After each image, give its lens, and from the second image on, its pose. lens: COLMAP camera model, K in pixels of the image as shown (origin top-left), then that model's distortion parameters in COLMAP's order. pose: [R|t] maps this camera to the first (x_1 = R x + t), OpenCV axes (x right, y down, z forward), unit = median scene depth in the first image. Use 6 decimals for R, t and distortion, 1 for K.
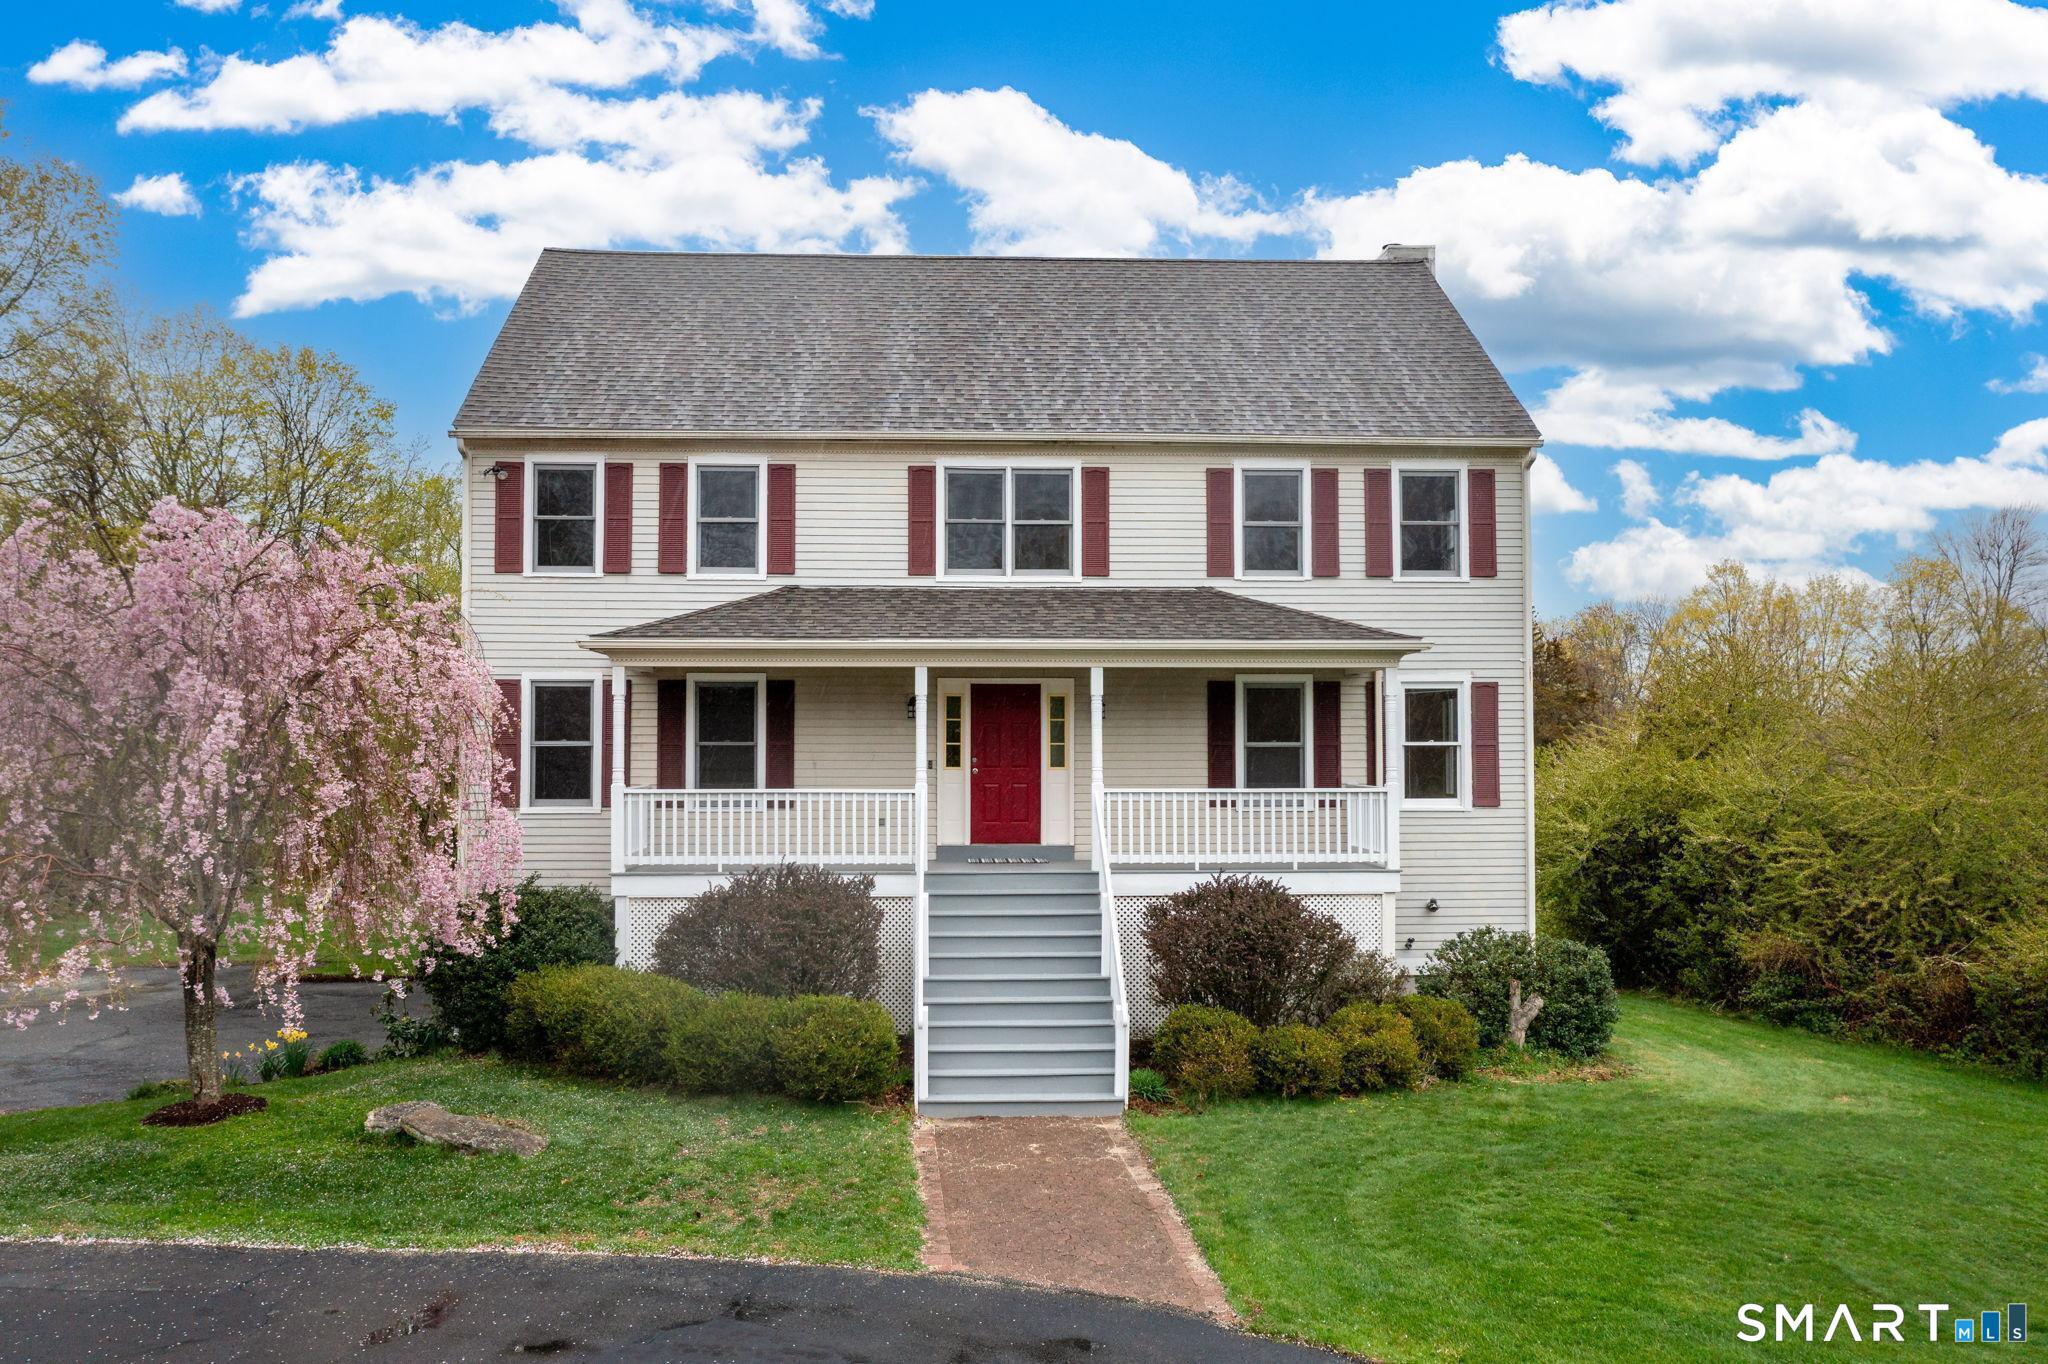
lens RADIAL K [[1679.8, 0, 1048.4], [0, 1679.8, 683.0], [0, 0, 1]] dist [-0.000428, -0.000827]
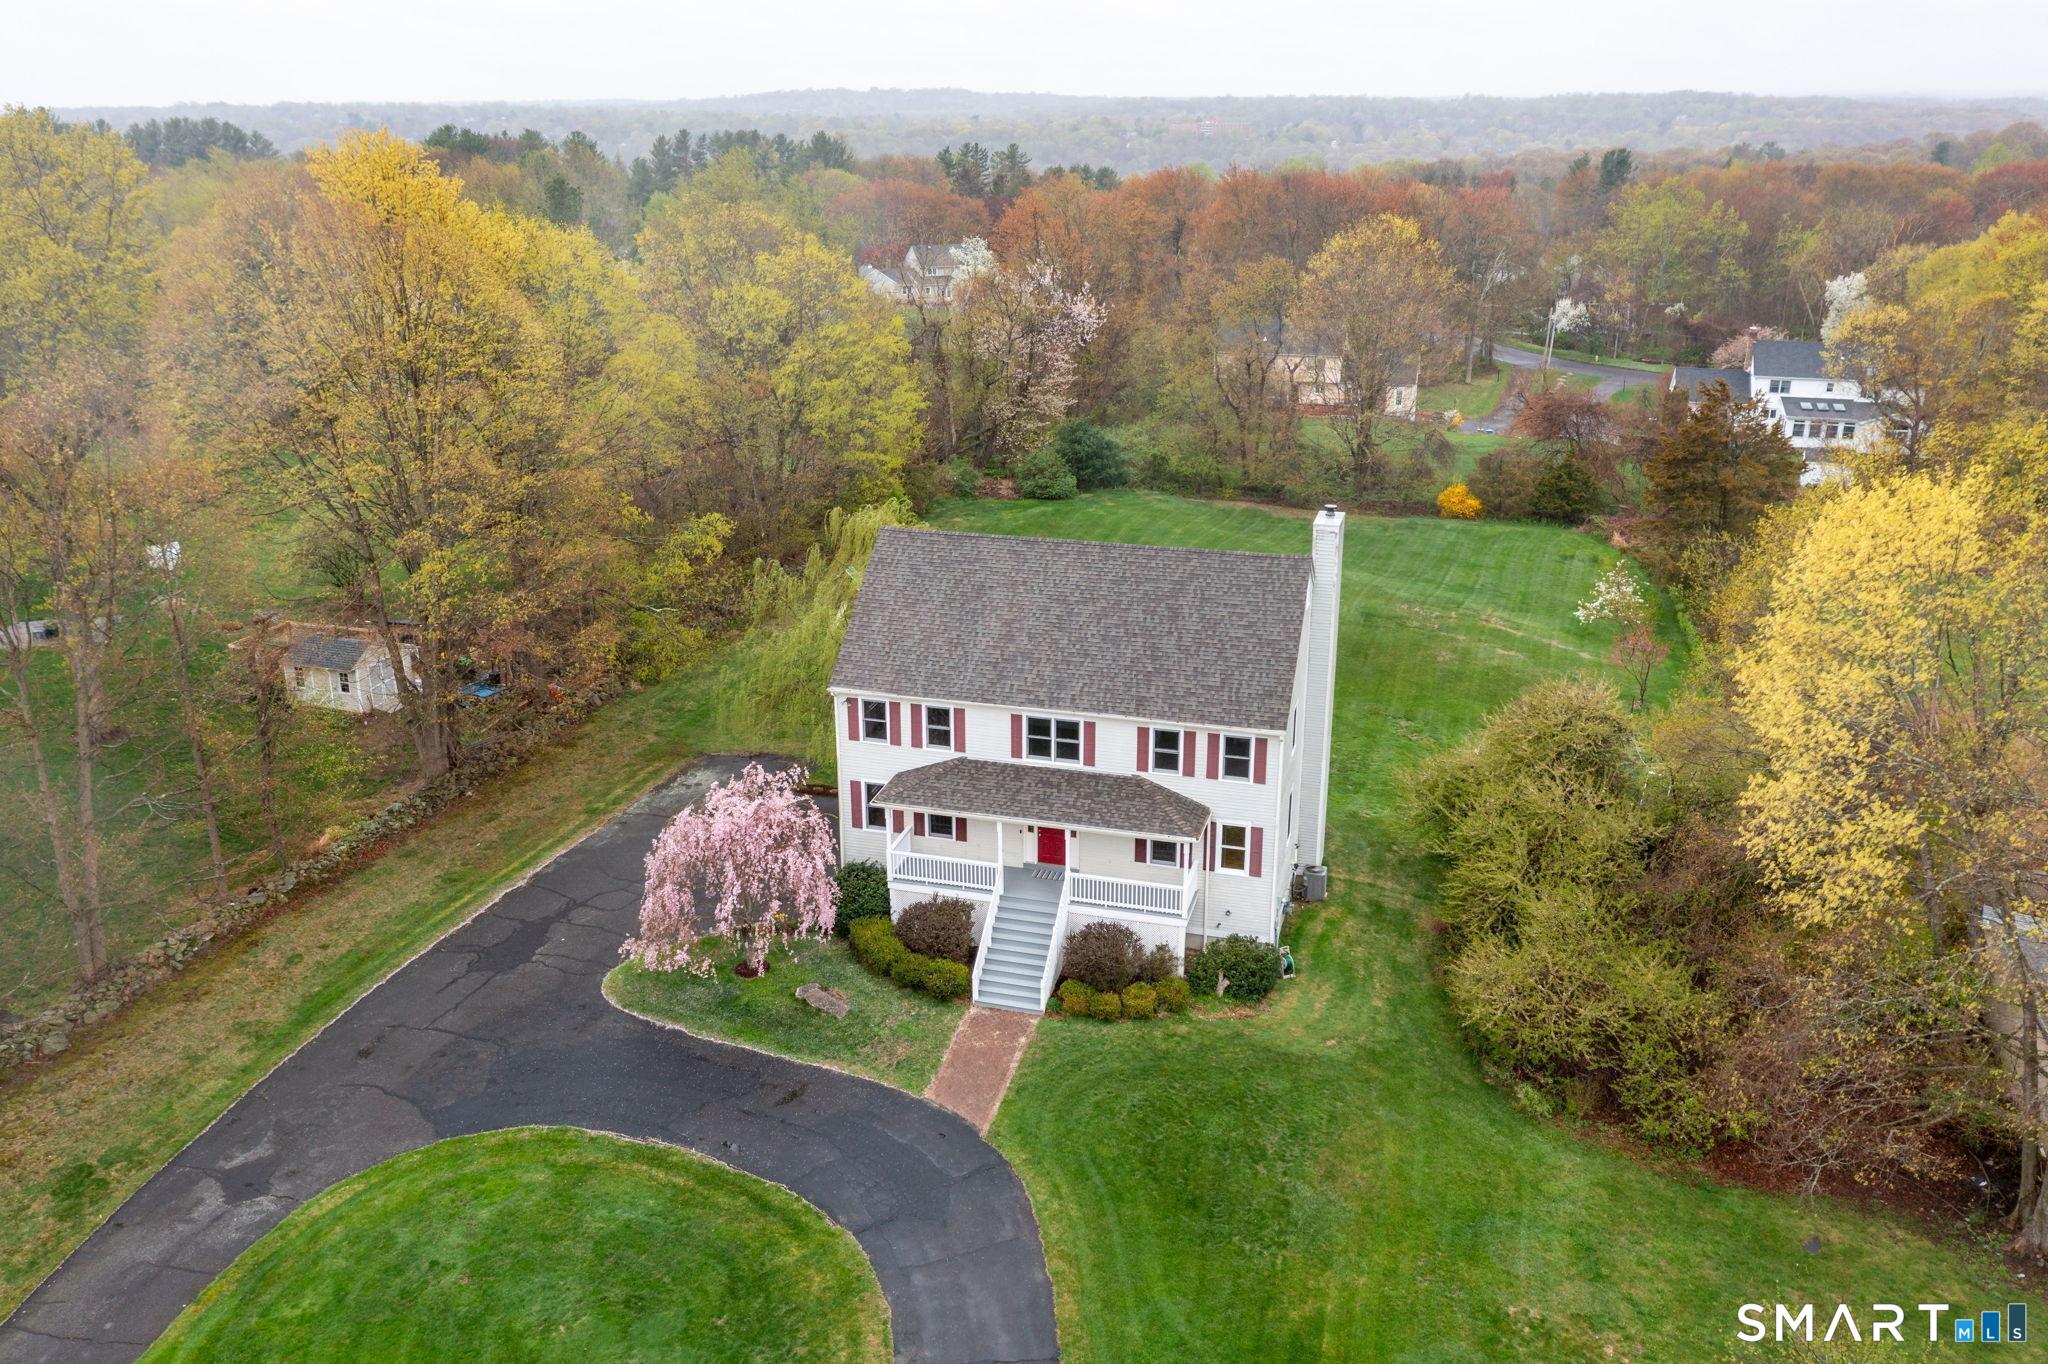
lens RADIAL K [[1679.8, 0, 1048.4], [0, 1679.8, 683.0], [0, 0, 1]] dist [-0.000428, -0.000827]
pose [[0.949138, 0.112887, -0.293929, 0.650316], [0.000878, 0.932567, 0.360997, -1.017690], [0.314860, -0.342894, 0.885035, -1.036907]]
